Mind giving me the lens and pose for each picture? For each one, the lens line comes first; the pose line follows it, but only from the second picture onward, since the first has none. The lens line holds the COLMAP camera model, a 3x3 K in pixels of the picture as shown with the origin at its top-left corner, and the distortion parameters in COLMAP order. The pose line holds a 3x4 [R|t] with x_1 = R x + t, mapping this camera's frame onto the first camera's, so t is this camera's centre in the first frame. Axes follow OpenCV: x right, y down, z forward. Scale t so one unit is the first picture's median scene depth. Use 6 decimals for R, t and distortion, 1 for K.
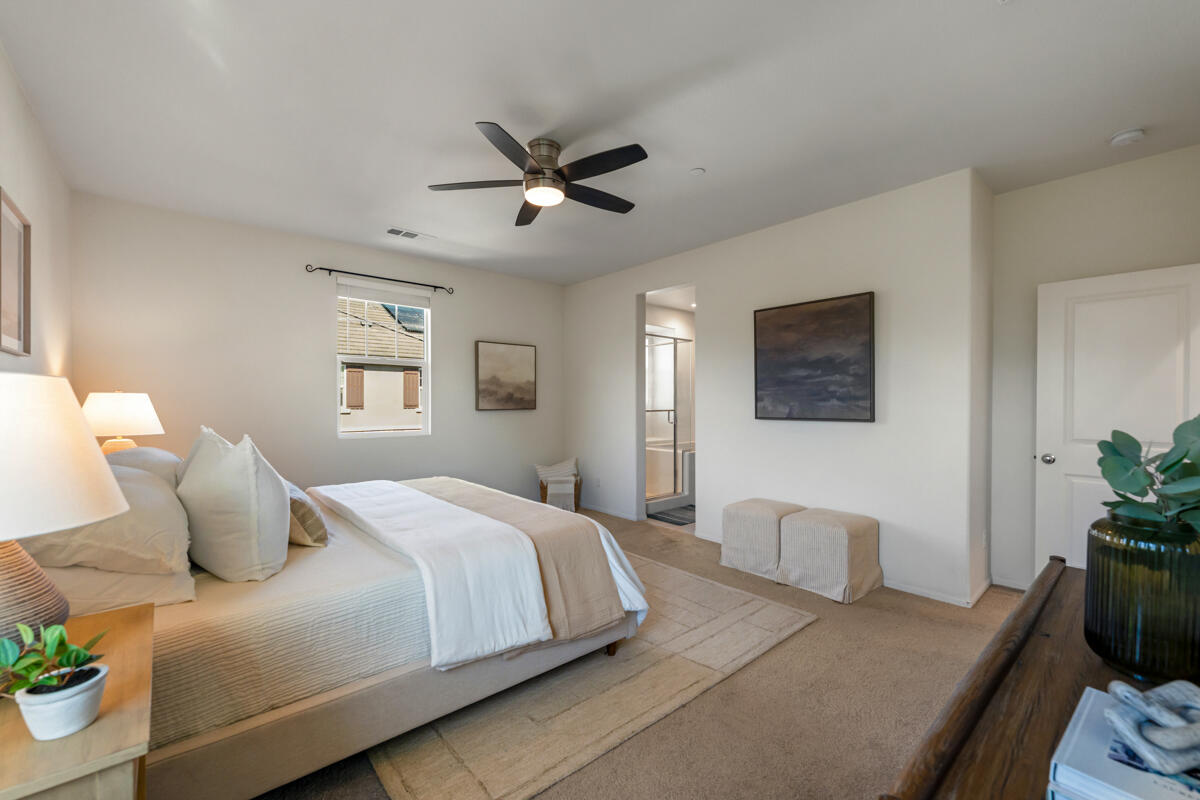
lens RADIAL K [[487.6, 0, 597.1], [0, 487.6, 405.1], [0, 0, 1]] dist [0.002167, -0.000301]
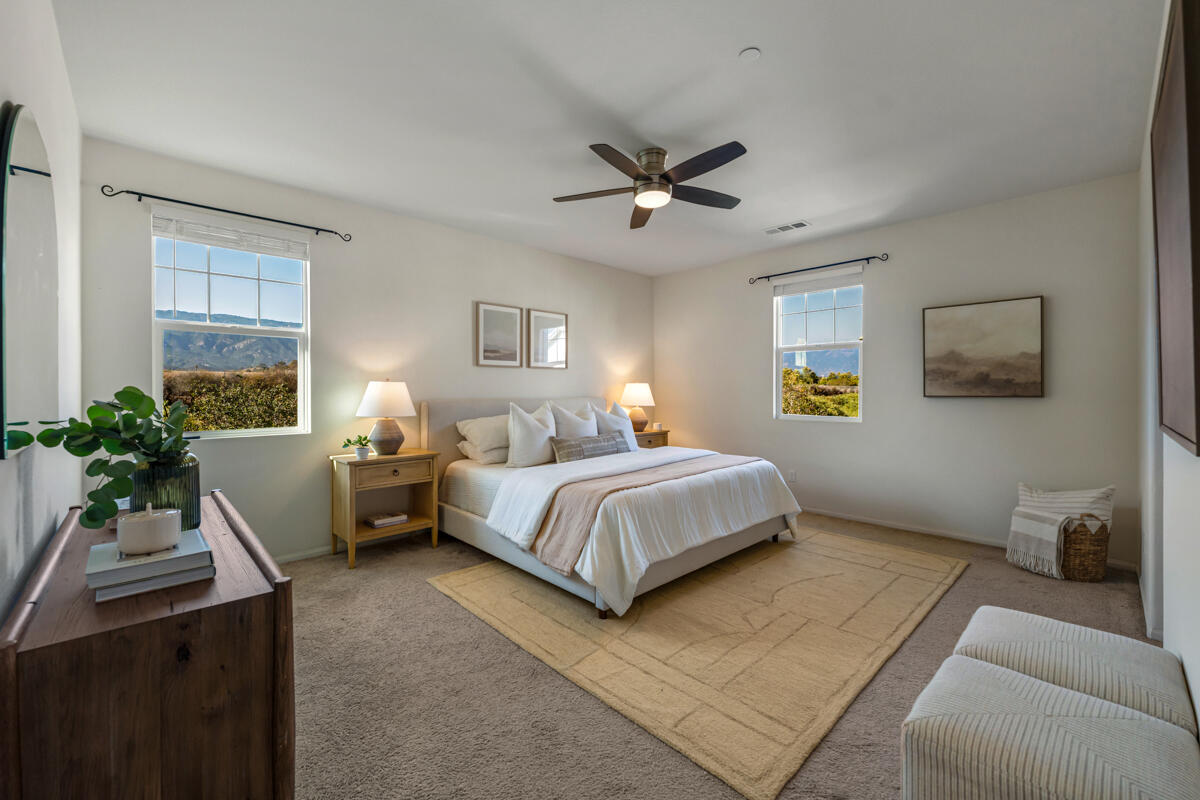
lens RADIAL K [[487.6, 0, 597.1], [0, 487.6, 391.8], [0, 0, 1]] dist [0.002167, -0.000301]
pose [[0.036397, 0.006492, -0.999316, 0.631524], [-0.001689, 0.999978, 0.006435, -0.001845], [0.999336, 0.001454, 0.036407, 0.534294]]
